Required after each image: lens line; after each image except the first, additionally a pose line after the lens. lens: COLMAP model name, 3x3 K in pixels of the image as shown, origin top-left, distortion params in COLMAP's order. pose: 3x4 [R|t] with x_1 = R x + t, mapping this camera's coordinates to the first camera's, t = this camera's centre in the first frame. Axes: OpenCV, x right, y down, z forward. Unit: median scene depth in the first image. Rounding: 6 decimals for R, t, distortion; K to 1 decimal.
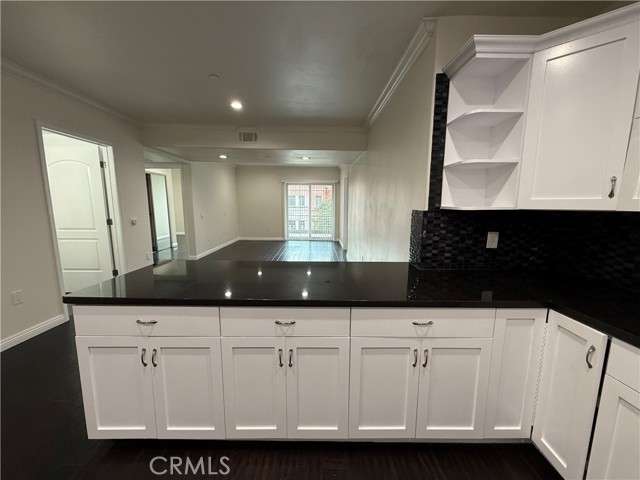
lens RADIAL K [[253.3, 0, 320.0], [0, 253.3, 240.0], [0, 0, 1]] dist [-0.002391, -0.000046]
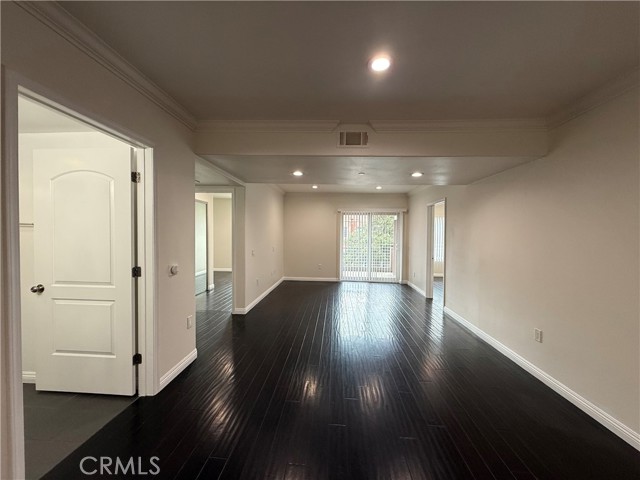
lens RADIAL K [[253.3, 0, 320.0], [0, 253.3, 240.0], [0, 0, 1]] dist [-0.002391, -0.000046]
pose [[0.997516, 0.006178, -0.070169, -0.216650], [-0.014576, 0.992691, -0.119802, -0.048250], [0.068916, 0.120528, 0.990315, 0.259293]]
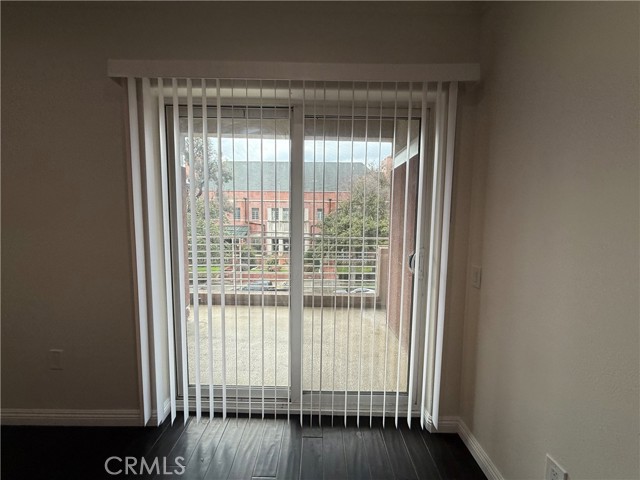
lens RADIAL K [[253.3, 0, 320.0], [0, 253.3, 240.0], [0, 0, 1]] dist [-0.002391, -0.000046]
pose [[0.999985, 0.005161, 0.001915, -0.036944], [-0.005049, 0.998512, -0.054301, -0.176389], [-0.002193, 0.054291, 0.998523, 1.225748]]
